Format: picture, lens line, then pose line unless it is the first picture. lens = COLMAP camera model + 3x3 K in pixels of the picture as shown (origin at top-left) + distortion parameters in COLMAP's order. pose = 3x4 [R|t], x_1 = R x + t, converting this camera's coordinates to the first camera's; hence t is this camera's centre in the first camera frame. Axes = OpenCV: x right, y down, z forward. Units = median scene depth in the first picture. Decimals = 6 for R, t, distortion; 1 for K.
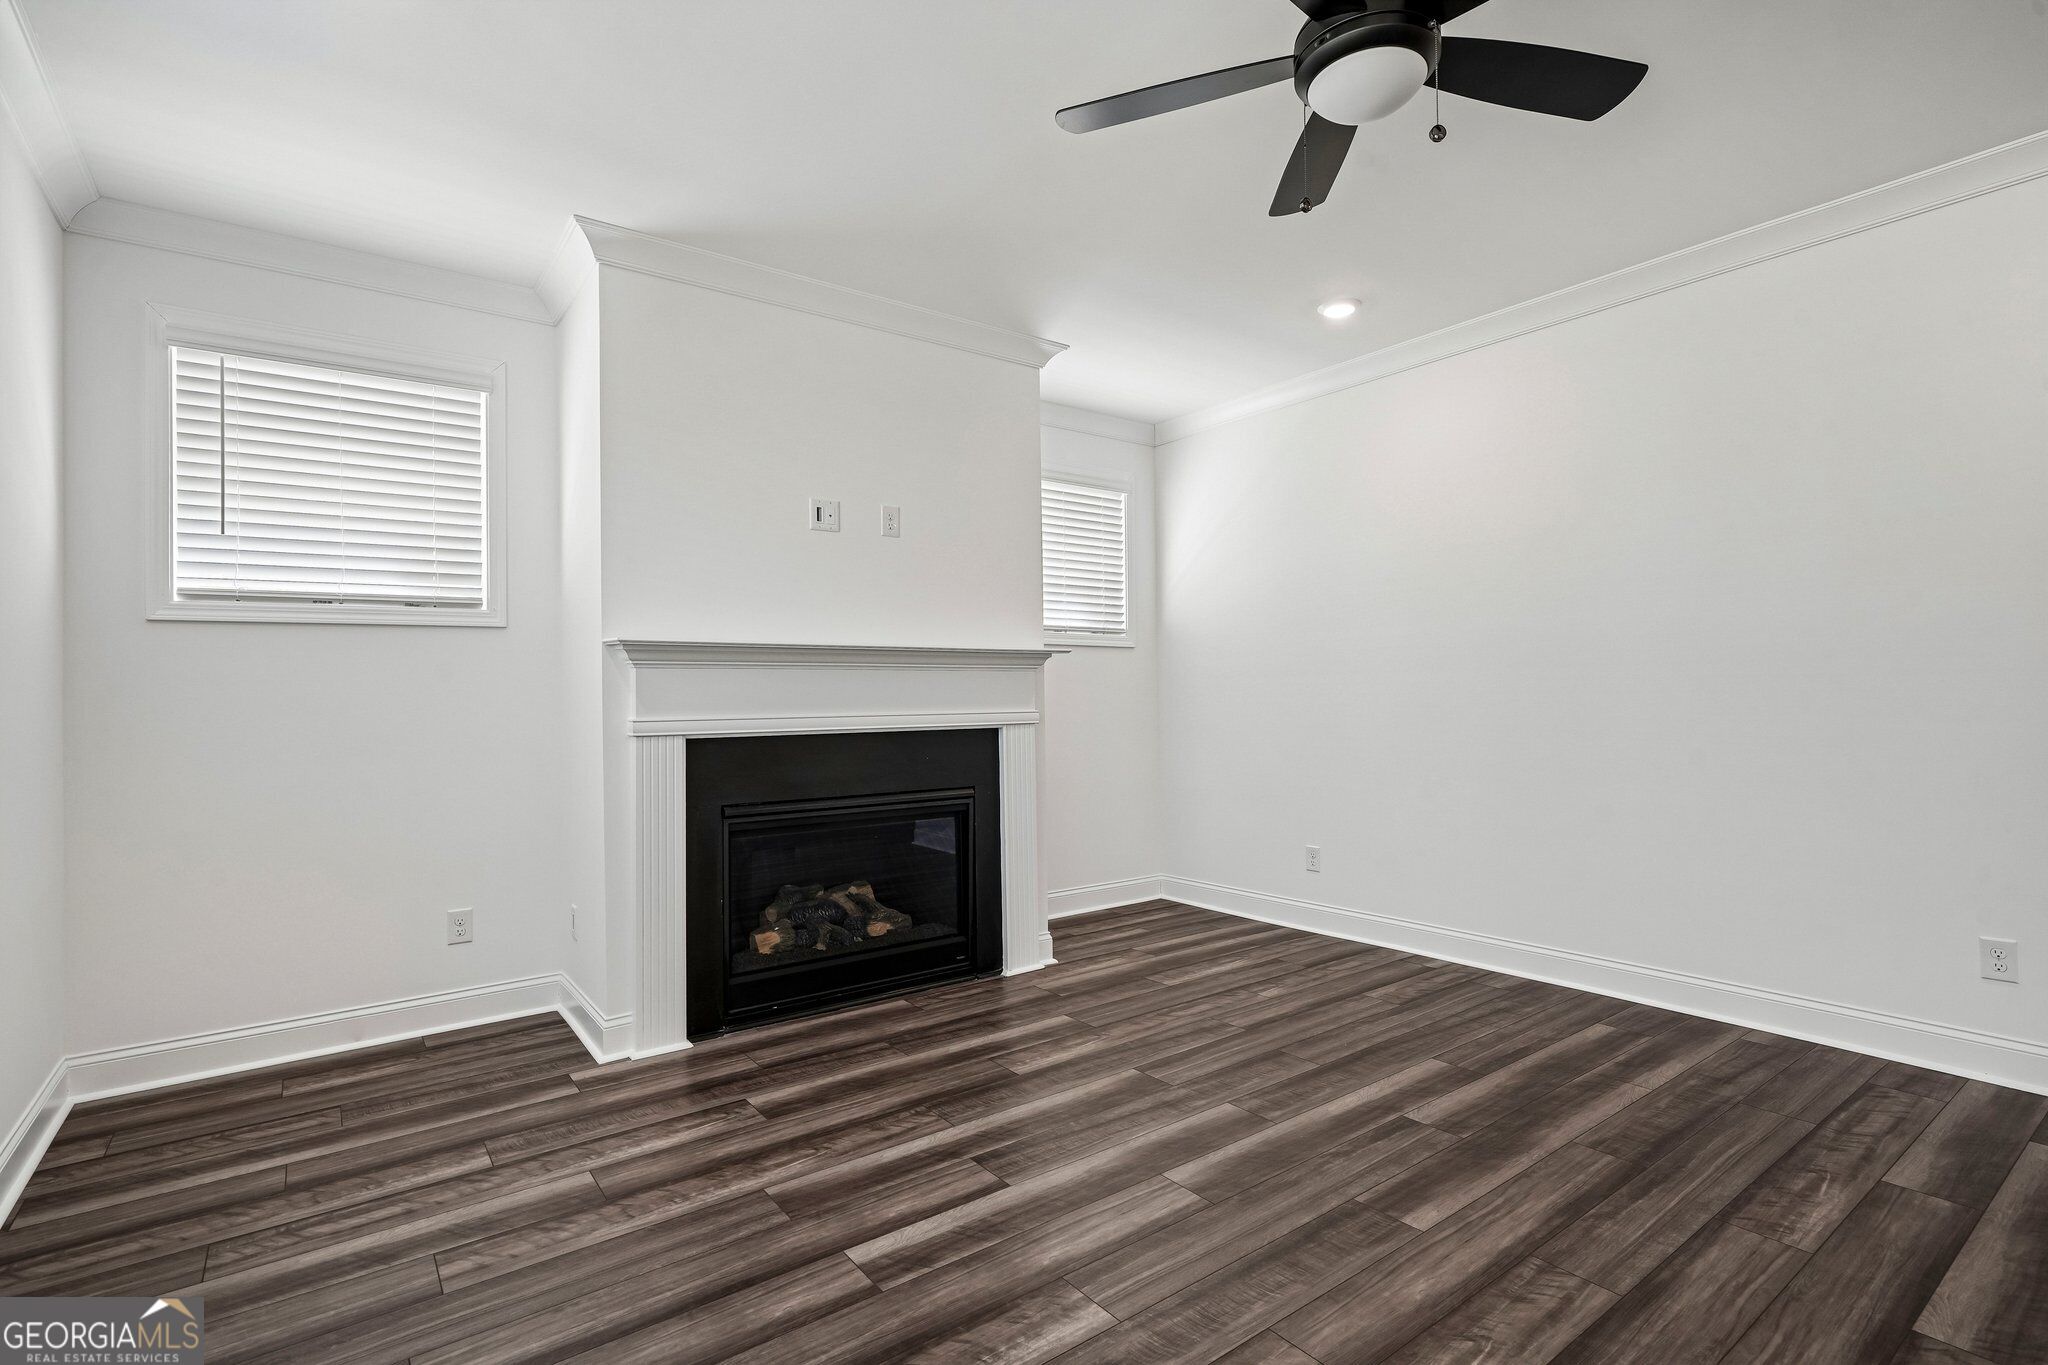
lens RADIAL K [[975.2, 0, 1039.0], [0, 975.2, 677.4], [0, 0, 1]] dist [0.000943, -0.000819]
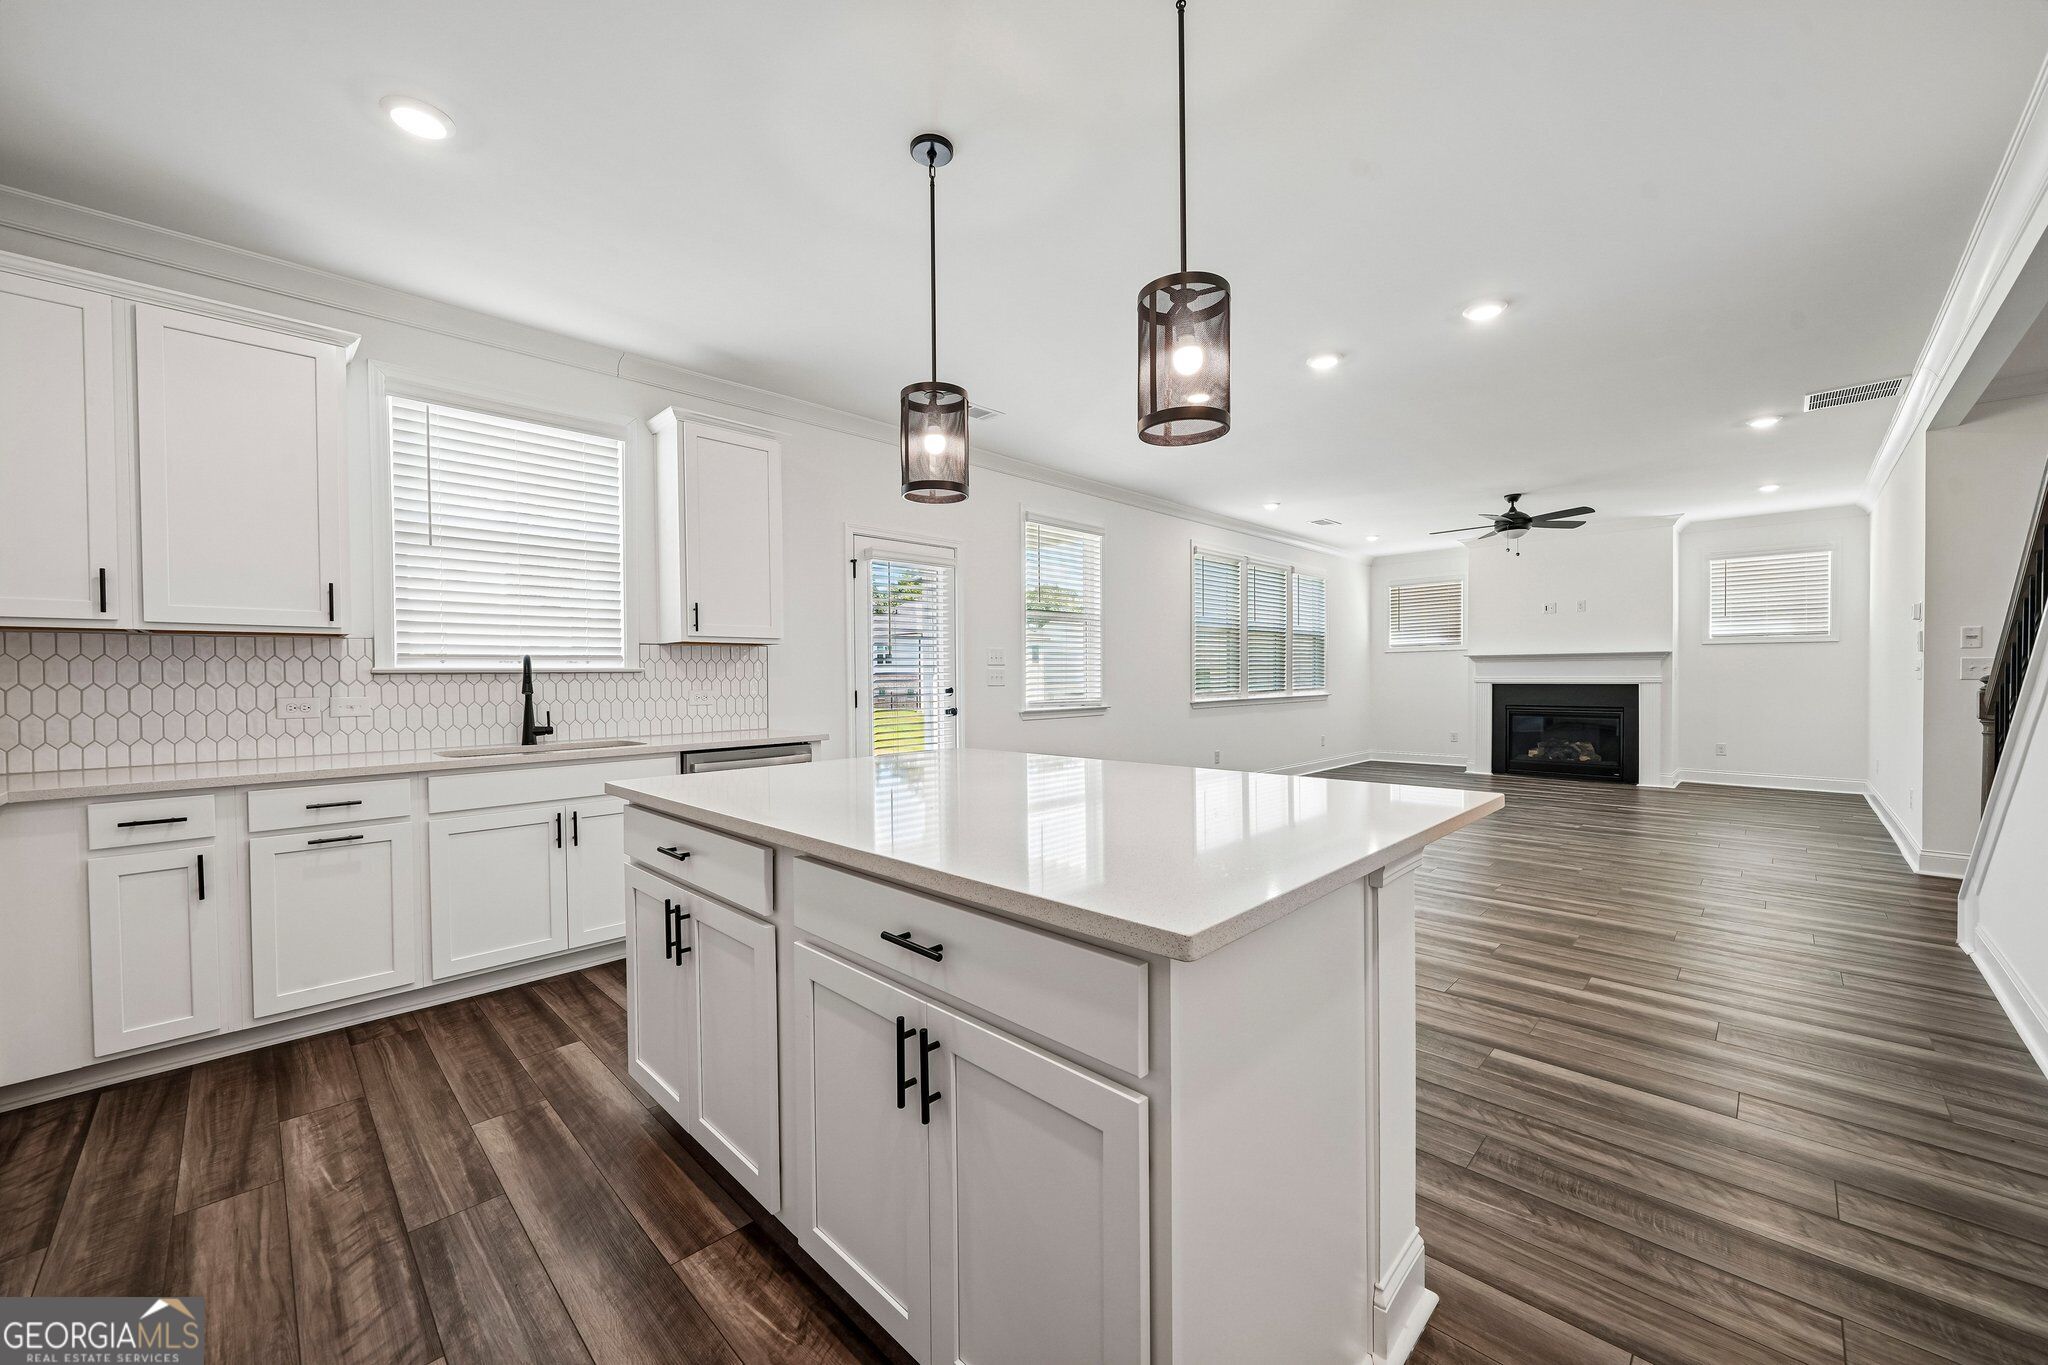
lens RADIAL K [[787.9, 0, 1024.8], [0, 787.9, 684.1], [0, 0, 1]] dist [-0.002048, 0.000117]
pose [[0.158558, 0.021048, -0.987125, 1.988798], [0.022802, 0.999428, 0.024973, -0.039035], [0.987086, -0.026468, 0.157987, -0.979370]]
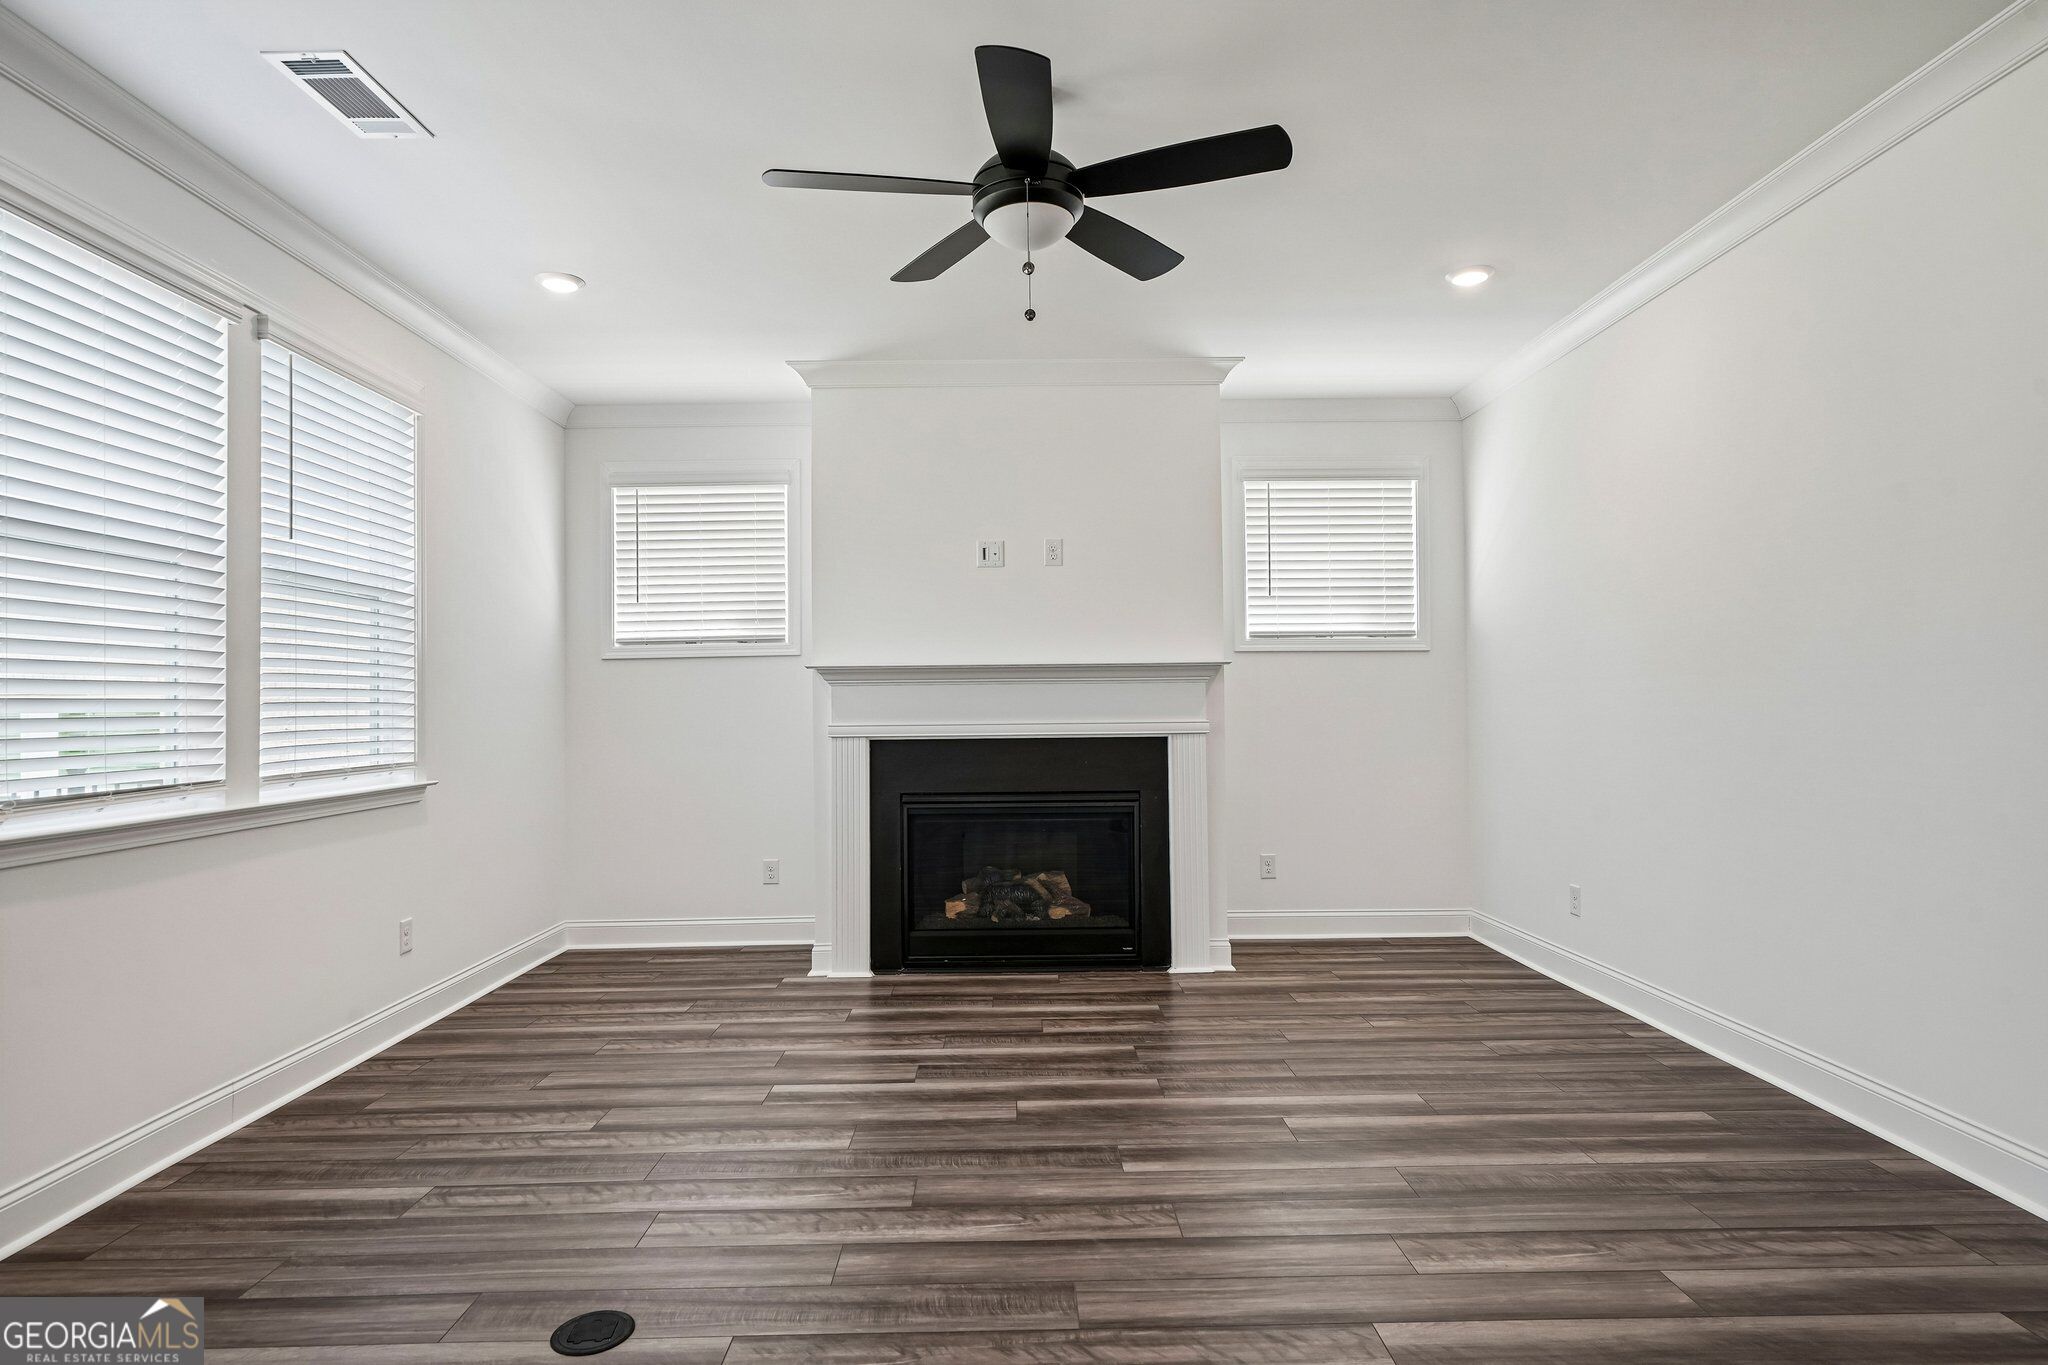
lens RADIAL K [[1150.8, 0, 1028.0], [0, 1150.8, 673.2], [0, 0, 1]] dist [-0.003402, 0.001795]
pose [[0.808028, -0.013271, -0.588994, 0.691082], [0.012216, 0.999909, -0.005771, -0.014074], [0.589017, -0.002531, 0.808116, -0.111260]]
